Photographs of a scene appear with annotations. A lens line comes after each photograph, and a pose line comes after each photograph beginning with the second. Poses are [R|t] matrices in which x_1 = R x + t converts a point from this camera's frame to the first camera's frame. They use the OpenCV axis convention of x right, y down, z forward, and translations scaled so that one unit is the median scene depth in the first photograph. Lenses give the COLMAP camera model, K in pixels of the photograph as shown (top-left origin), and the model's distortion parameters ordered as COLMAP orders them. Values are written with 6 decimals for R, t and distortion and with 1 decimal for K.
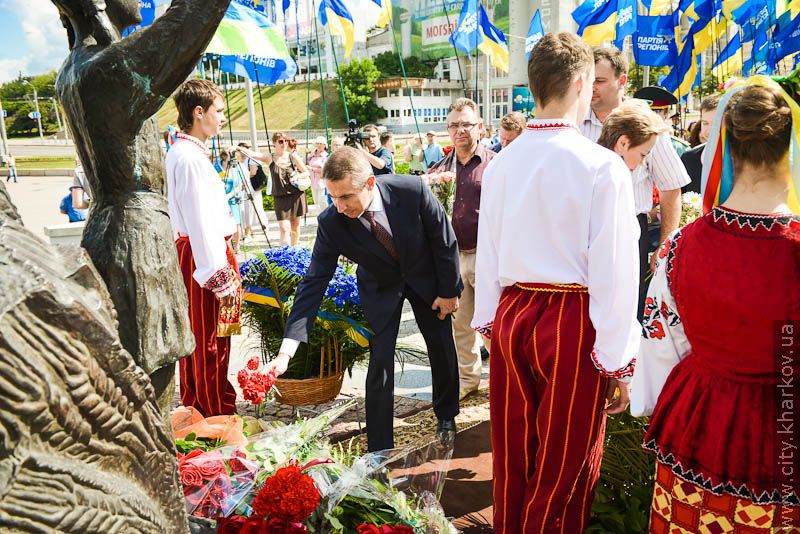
lens RADIAL K [[634.9, 0, 403.5], [0, 634.9, 264.7], [0, 0, 1]] dist [-0.024618, -0.007434]
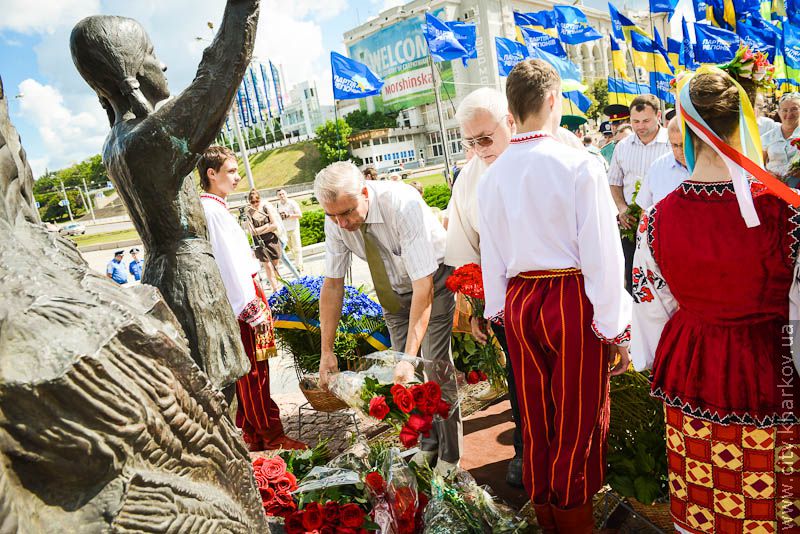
lens RADIAL K [[536.8, 0, 400.9], [0, 536.8, 266.3], [0, 0, 1]] dist [-0.015429, -0.003574]
pose [[0.990261, -0.137858, 0.019454, -0.059334], [0.138460, 0.989784, -0.034010, 0.022958], [-0.014566, 0.036372, 0.999232, 0.016523]]
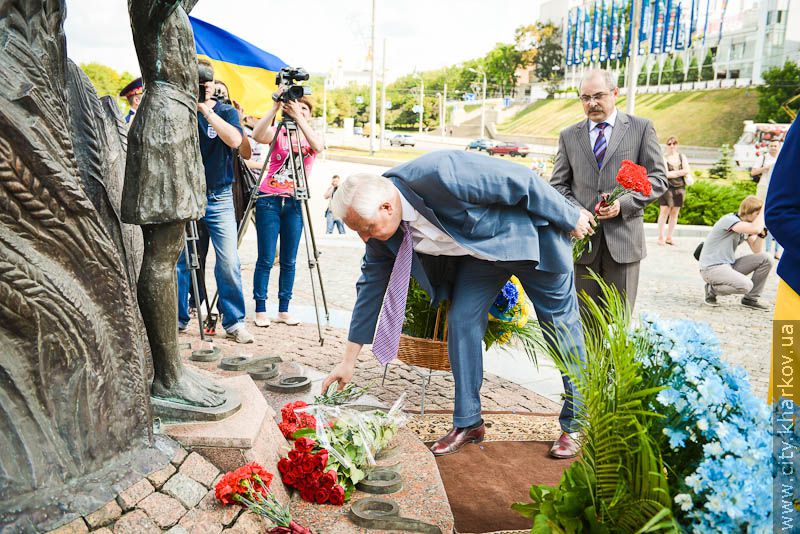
lens RADIAL K [[751.9, 0, 400.0], [0, 751.9, 267.0], [0, 0, 1]] dist [-0.011081, -0.007270]
pose [[0.851390, 0.159798, -0.499600, 0.854854], [-0.181940, 0.983300, 0.004458, 0.165848], [0.491969, 0.087101, 0.866245, -0.047491]]
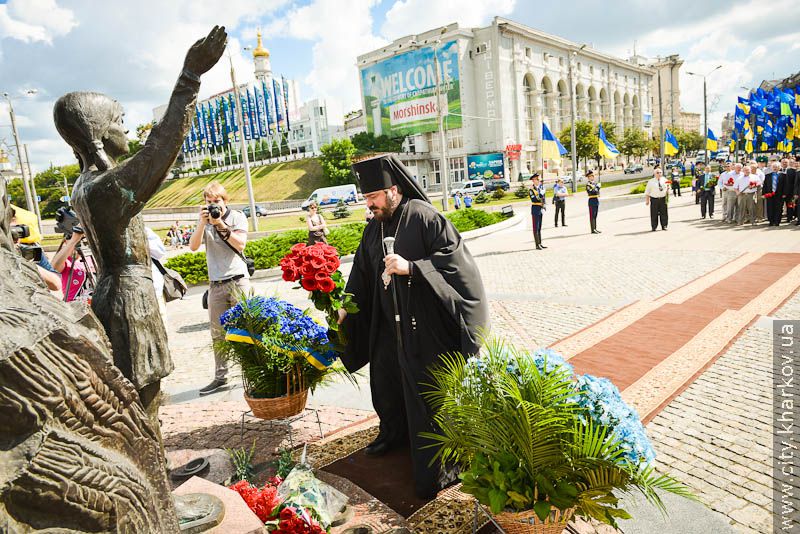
lens RADIAL K [[537.3, 0, 402.9], [0, 537.3, 265.6], [0, 0, 1]] dist [-0.018216, -0.000306]
pose [[0.997792, -0.057019, 0.034046, 0.189461], [0.059490, 0.995285, -0.076605, 0.021959], [-0.029517, 0.078461, 0.996480, -0.288082]]
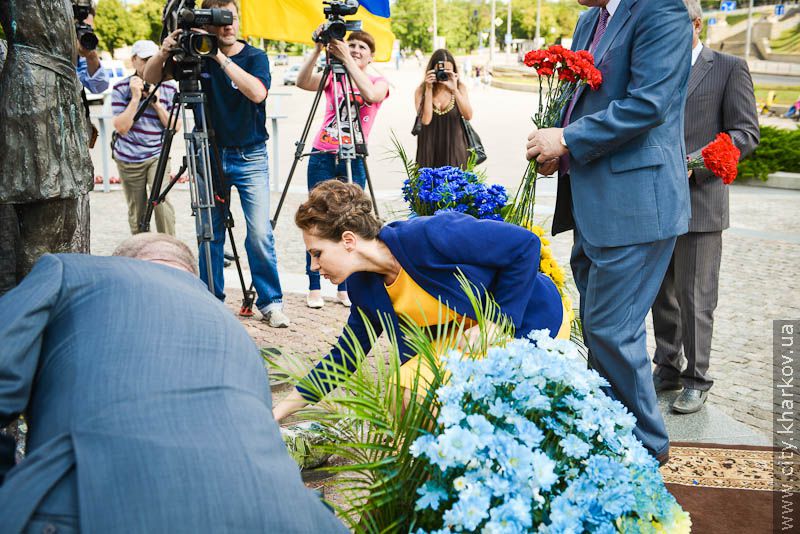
lens RADIAL K [[923.2, 0, 400.0], [0, 923.2, 267.0], [0, 0, 1]] dist [-0.003515, 0.018505]
pose [[0.697267, 0.205065, -0.686853, 1.353473], [-0.191948, 0.976627, 0.096722, -0.017646], [0.690633, 0.064399, 0.720332, 0.314716]]
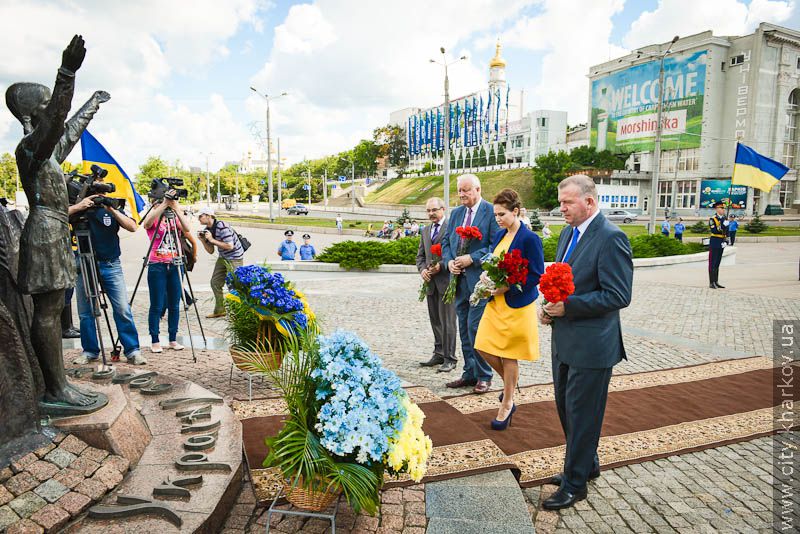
lens RADIAL K [[539.4, 0, 399.9], [0, 539.4, 265.8], [0, 0, 1]] dist [-0.016792, 0.000811]
pose [[0.935236, 0.085964, -0.343430, 1.383033], [-0.121208, 0.989195, -0.082470, 0.084804], [0.332630, 0.118755, 0.935551, -0.245888]]
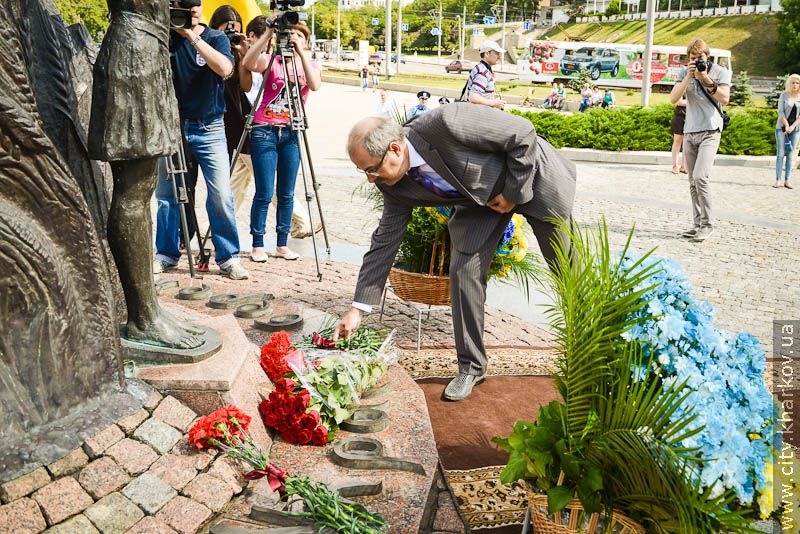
lens RADIAL K [[775.3, 0, 481.0], [0, 775.3, 211.6], [0, 0, 1]] dist [-0.017308, -0.013084]
pose [[0.889149, 0.164220, -0.427138, 0.938666], [-0.176566, 0.984229, 0.010856, 0.134252], [0.422184, 0.065765, 0.904121, -0.037355]]
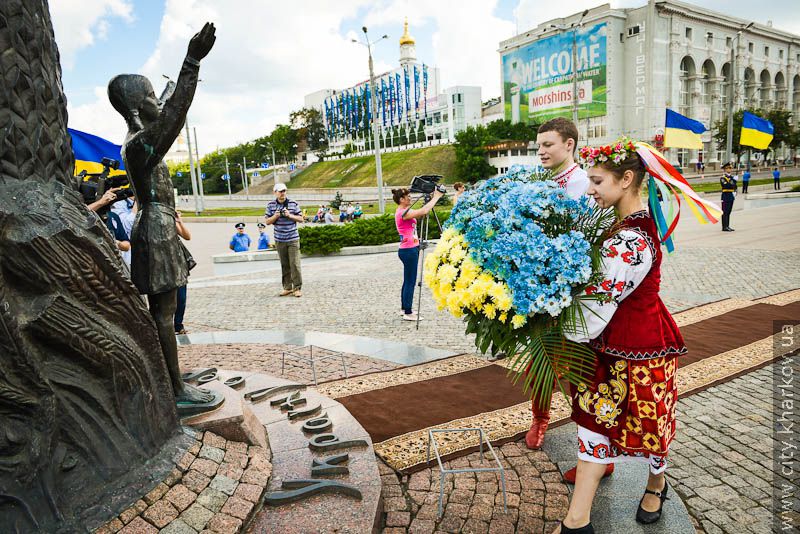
lens RADIAL K [[536.8, 0, 400.9], [0, 536.8, 266.3], [0, 0, 1]] dist [-0.015429, -0.003574]
pose [[0.977639, 0.014689, -0.209775, 0.748412], [-0.027248, 0.997996, -0.057109, 0.171329], [0.208516, 0.061548, 0.976080, -0.514055]]
